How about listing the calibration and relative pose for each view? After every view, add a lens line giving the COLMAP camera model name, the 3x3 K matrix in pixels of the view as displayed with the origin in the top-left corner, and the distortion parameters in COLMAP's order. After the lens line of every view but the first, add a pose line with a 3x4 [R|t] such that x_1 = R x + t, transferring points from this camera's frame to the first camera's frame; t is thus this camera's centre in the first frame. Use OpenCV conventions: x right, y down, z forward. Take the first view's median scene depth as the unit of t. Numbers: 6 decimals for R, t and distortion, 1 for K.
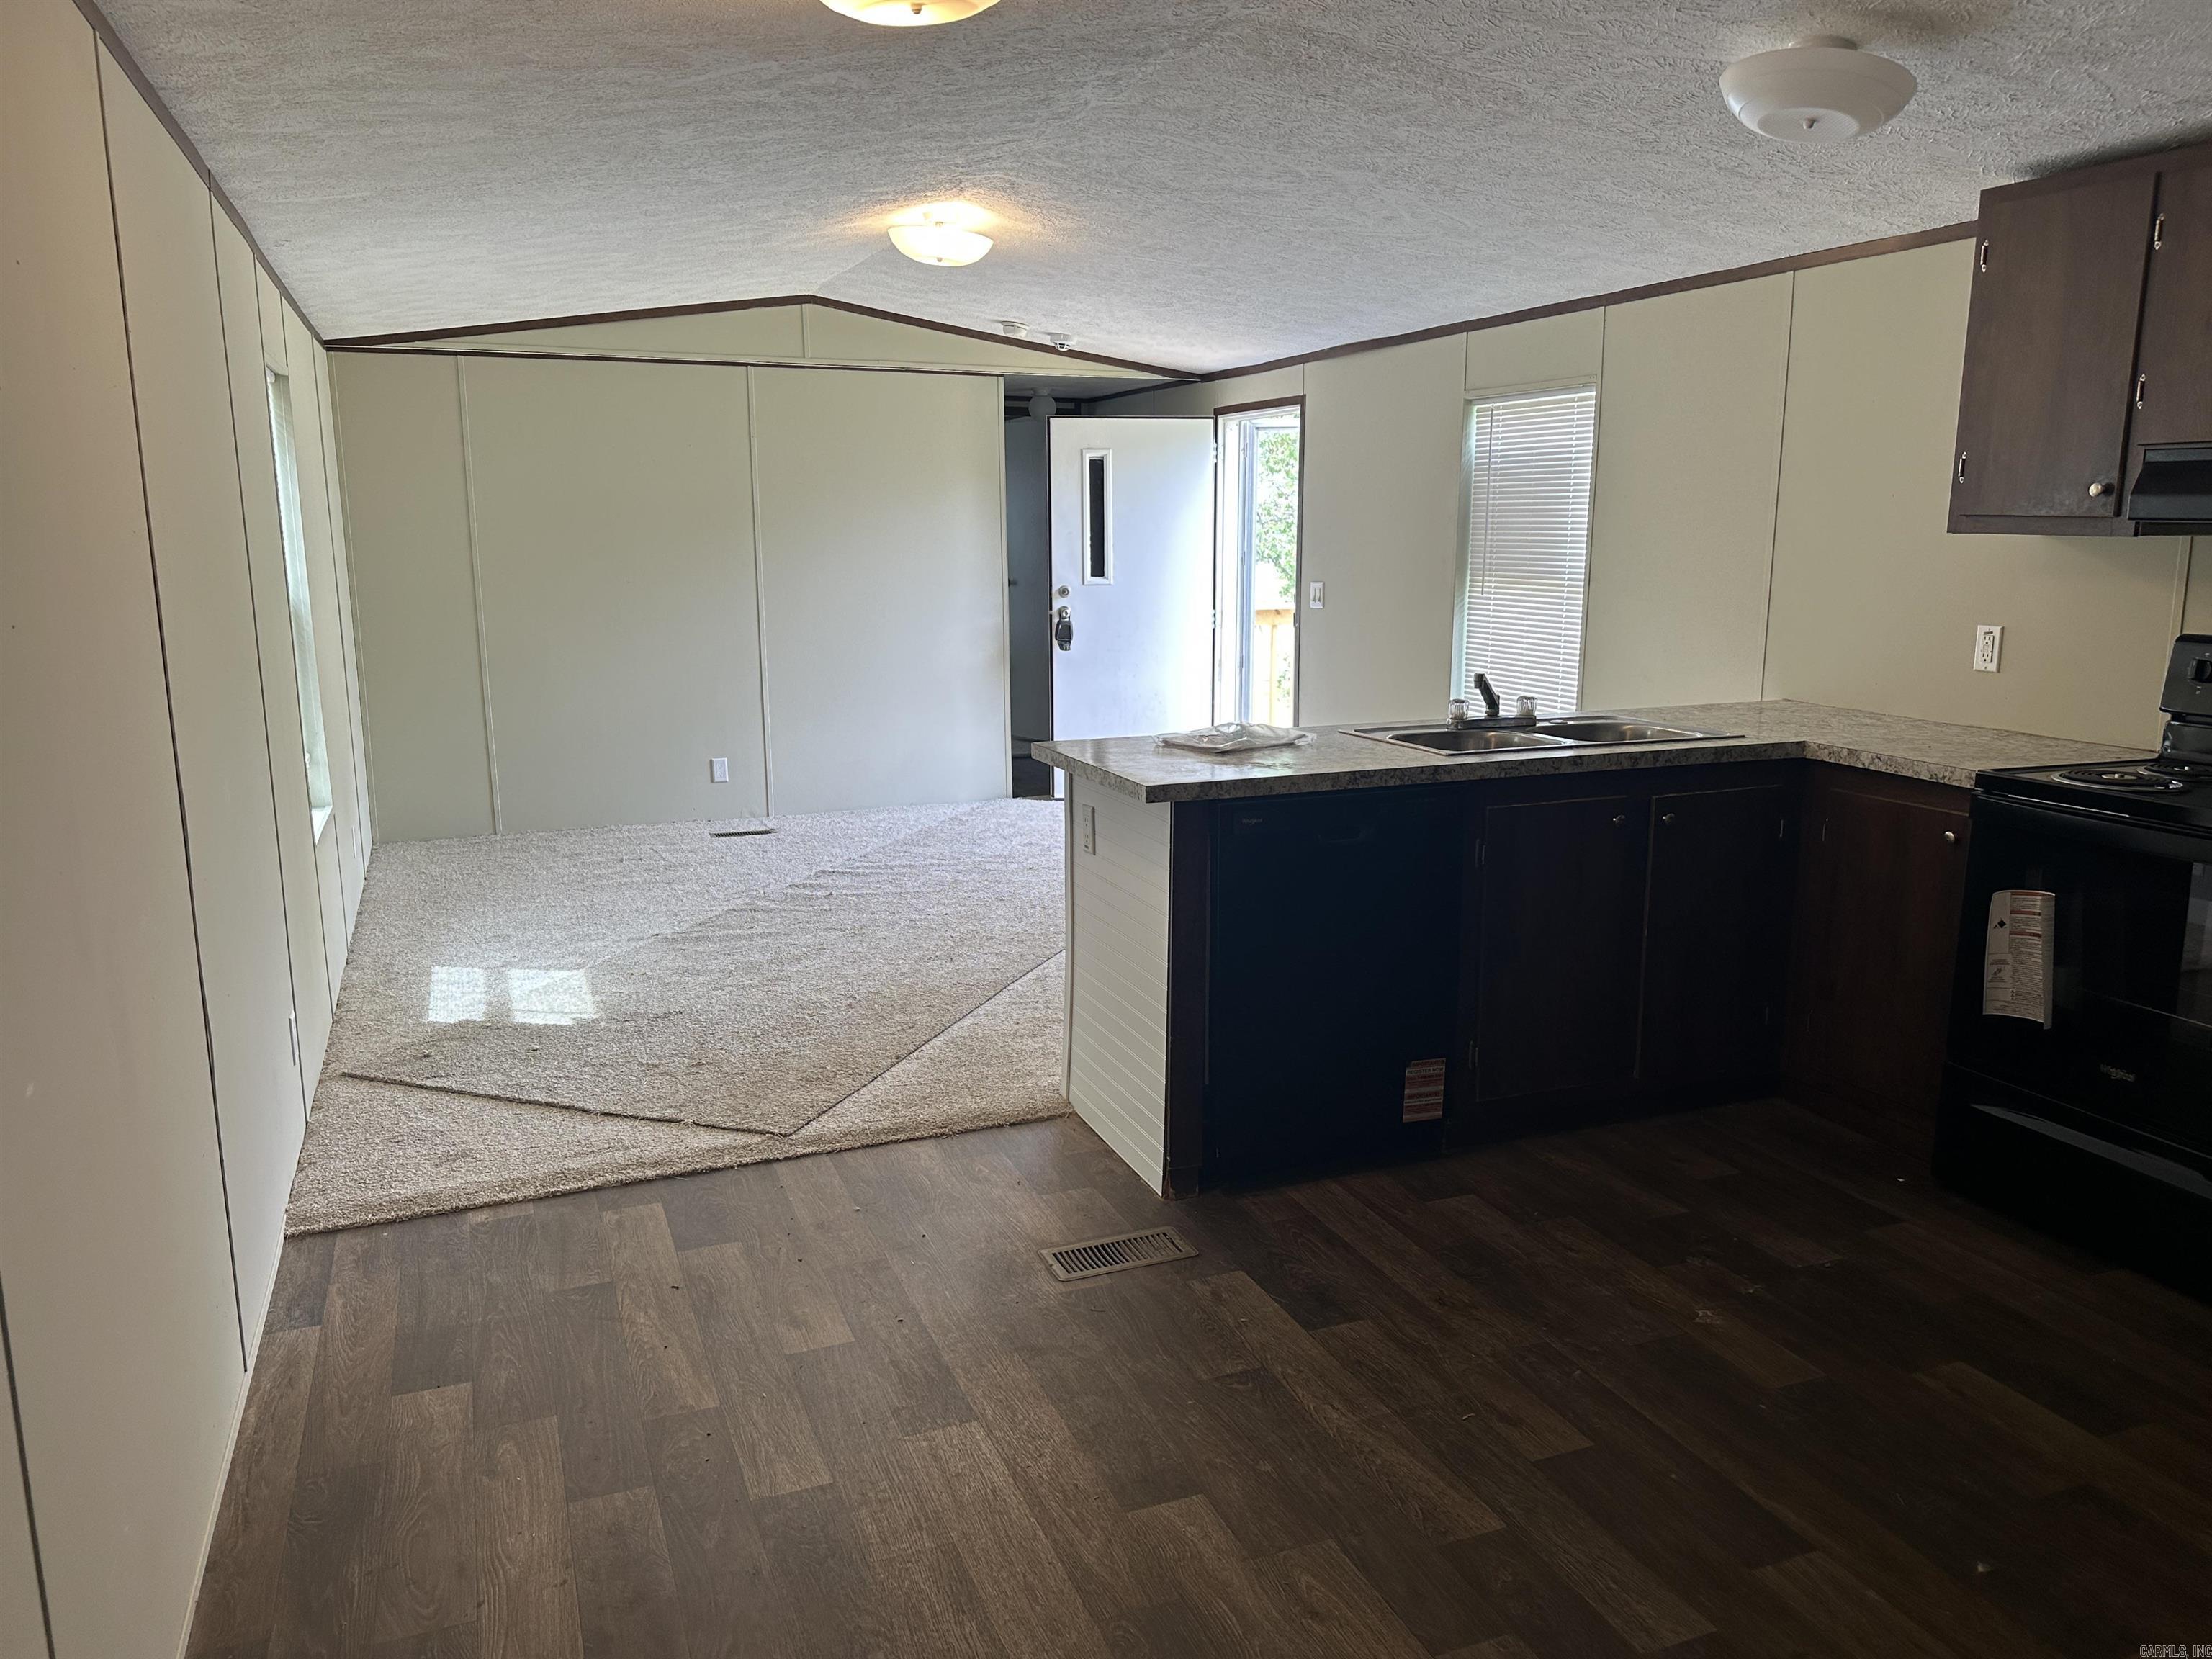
lens RADIAL K [[1587.6, 0, 1104.1], [0, 1587.6, 843.8], [0, 0, 1]] dist [0.065656, -0.076727]
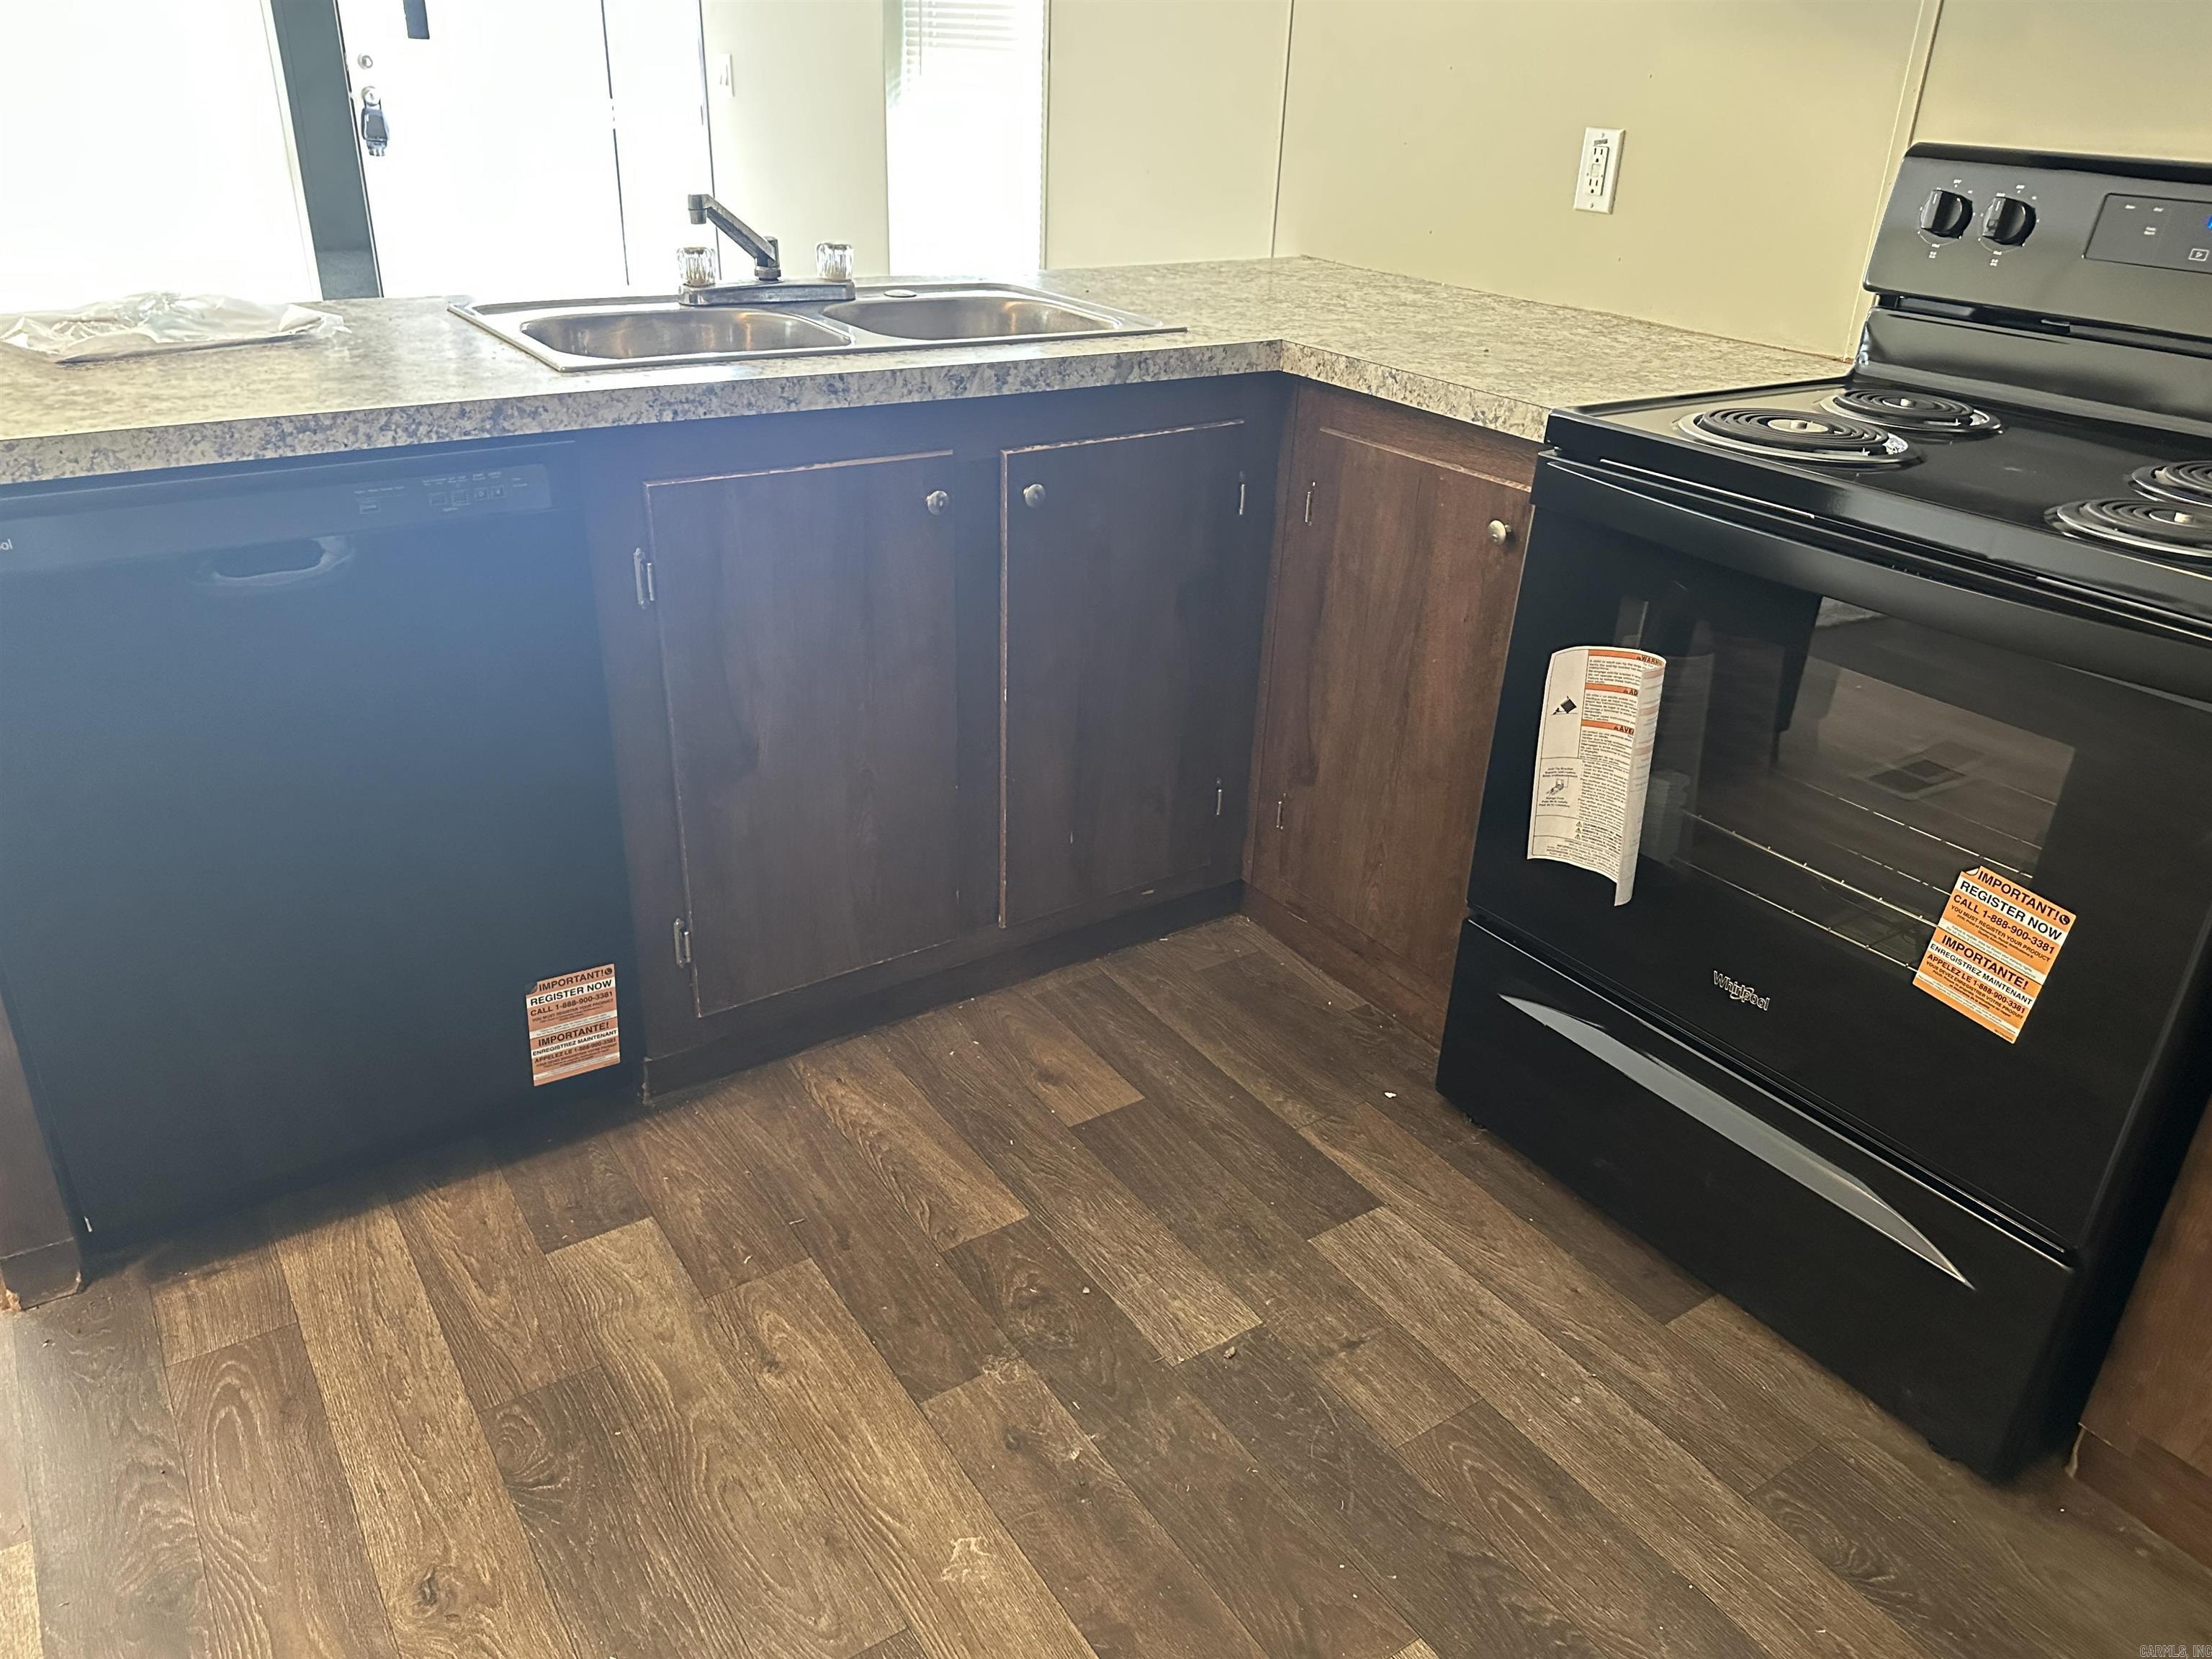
lens RADIAL K [[1587.6, 0, 1102.2], [0, 1587.6, 822.0], [0, 0, 1]] dist [0.065656, -0.076727]
pose [[0.978930, -0.056818, 0.196133, 0.250909], [0.004737, 0.966569, 0.256364, -0.043911], [-0.204142, -0.250034, 0.946472, 0.434292]]
